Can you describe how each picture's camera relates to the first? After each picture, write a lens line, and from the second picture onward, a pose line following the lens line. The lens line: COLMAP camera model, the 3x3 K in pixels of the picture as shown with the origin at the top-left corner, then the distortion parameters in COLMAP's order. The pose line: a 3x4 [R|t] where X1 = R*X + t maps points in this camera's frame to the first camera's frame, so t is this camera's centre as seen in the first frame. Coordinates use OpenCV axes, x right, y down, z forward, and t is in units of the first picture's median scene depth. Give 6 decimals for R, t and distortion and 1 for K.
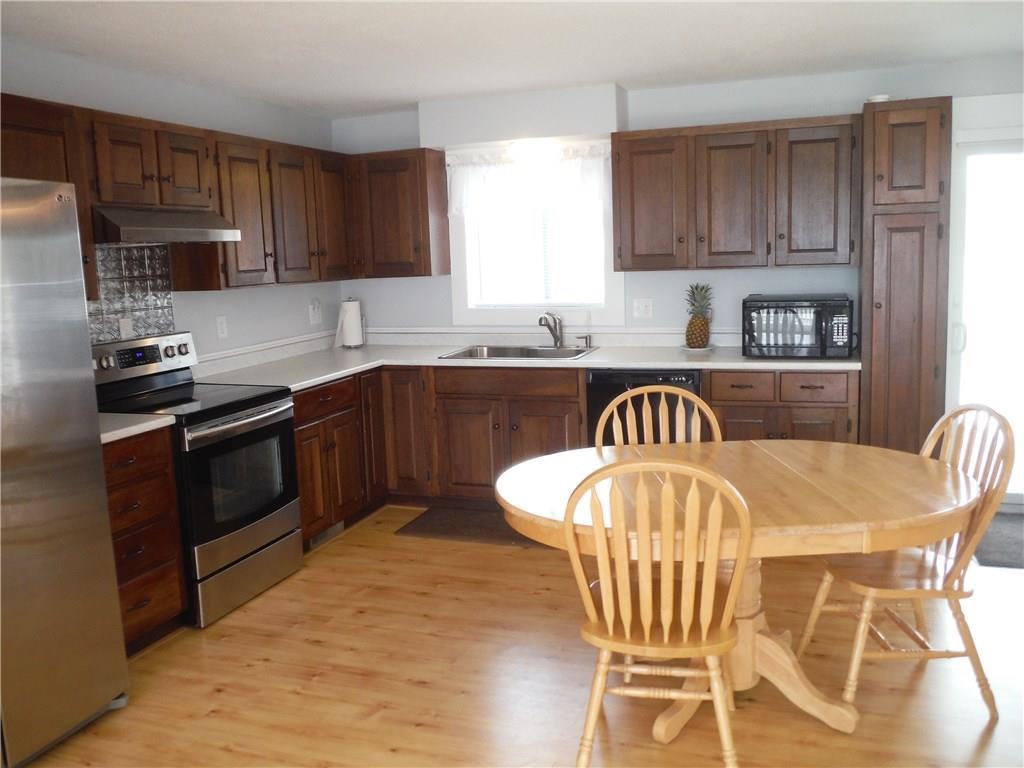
lens RADIAL K [[877.9, 0, 512.0], [0, 877.9, 384.0], [0, 0, 1]] dist [-0.048593, 0.014267]
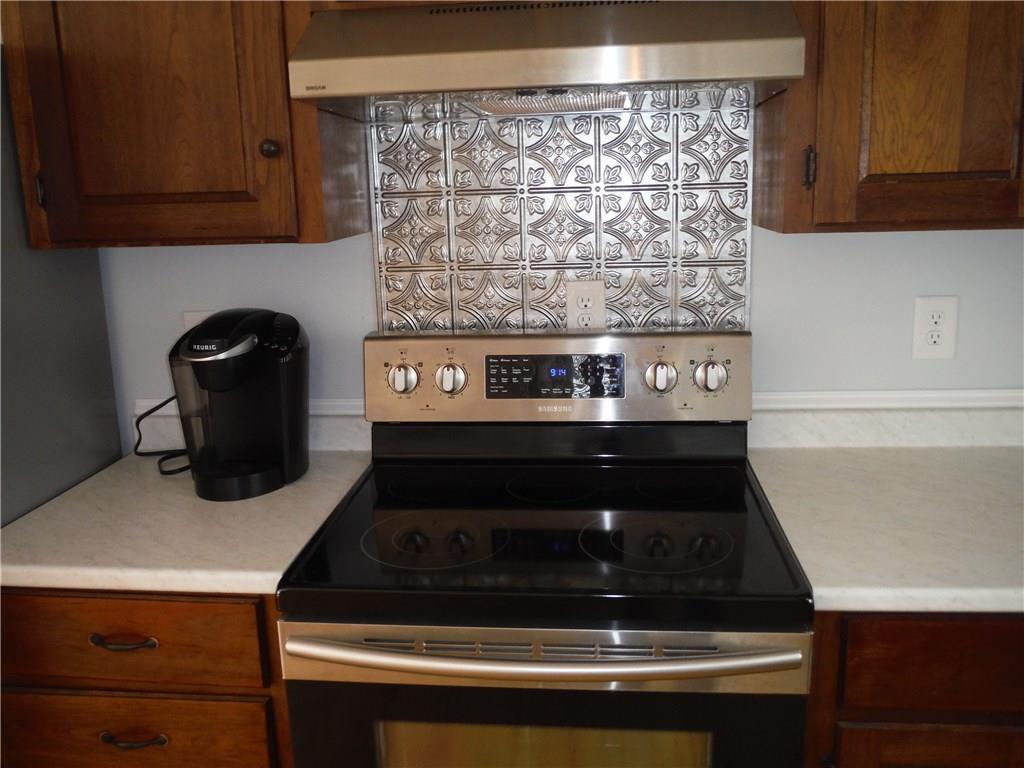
lens RADIAL K [[877.9, 0, 512.0], [0, 877.9, 384.0], [0, 0, 1]] dist [-0.048593, 0.014267]
pose [[0.238372, 0.246102, -0.939475, -0.025189], [-0.121931, 0.967289, 0.222451, -0.109237], [0.963489, 0.061525, 0.260582, 0.782190]]
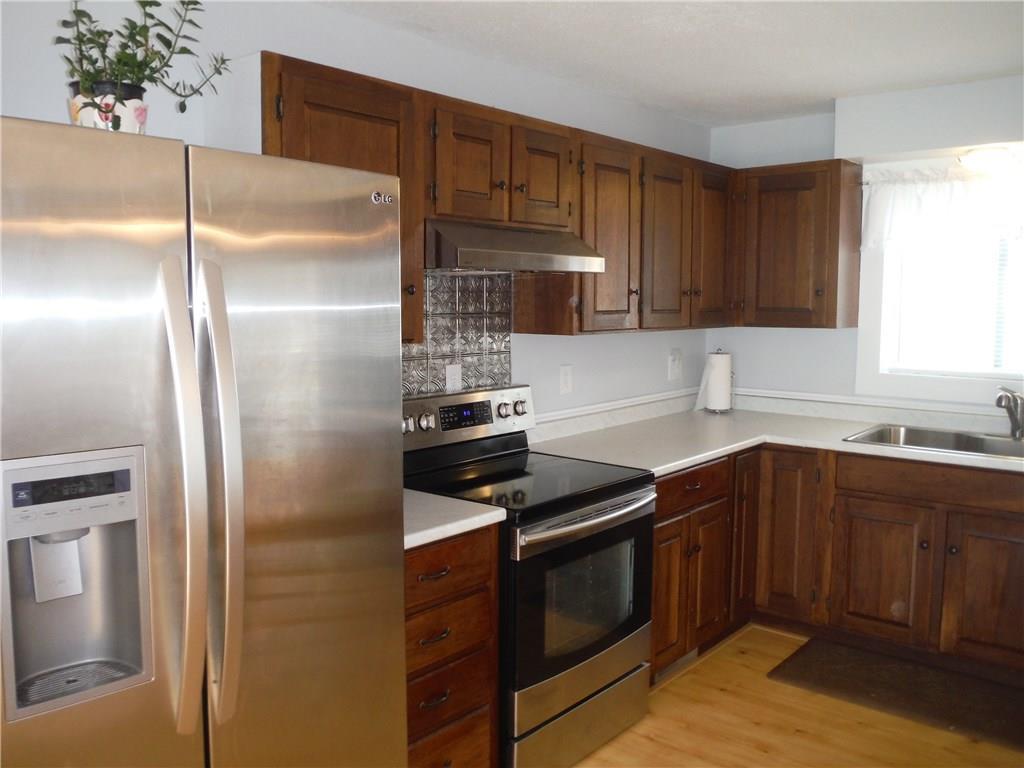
lens RADIAL K [[877.9, 0, 512.0], [0, 877.9, 384.0], [0, 0, 1]] dist [-0.048593, 0.014267]
pose [[0.936563, 0.071285, -0.343174, -0.110961], [-0.086231, 0.995868, -0.028469, -0.036712], [0.339727, 0.056255, 0.938840, 0.249233]]
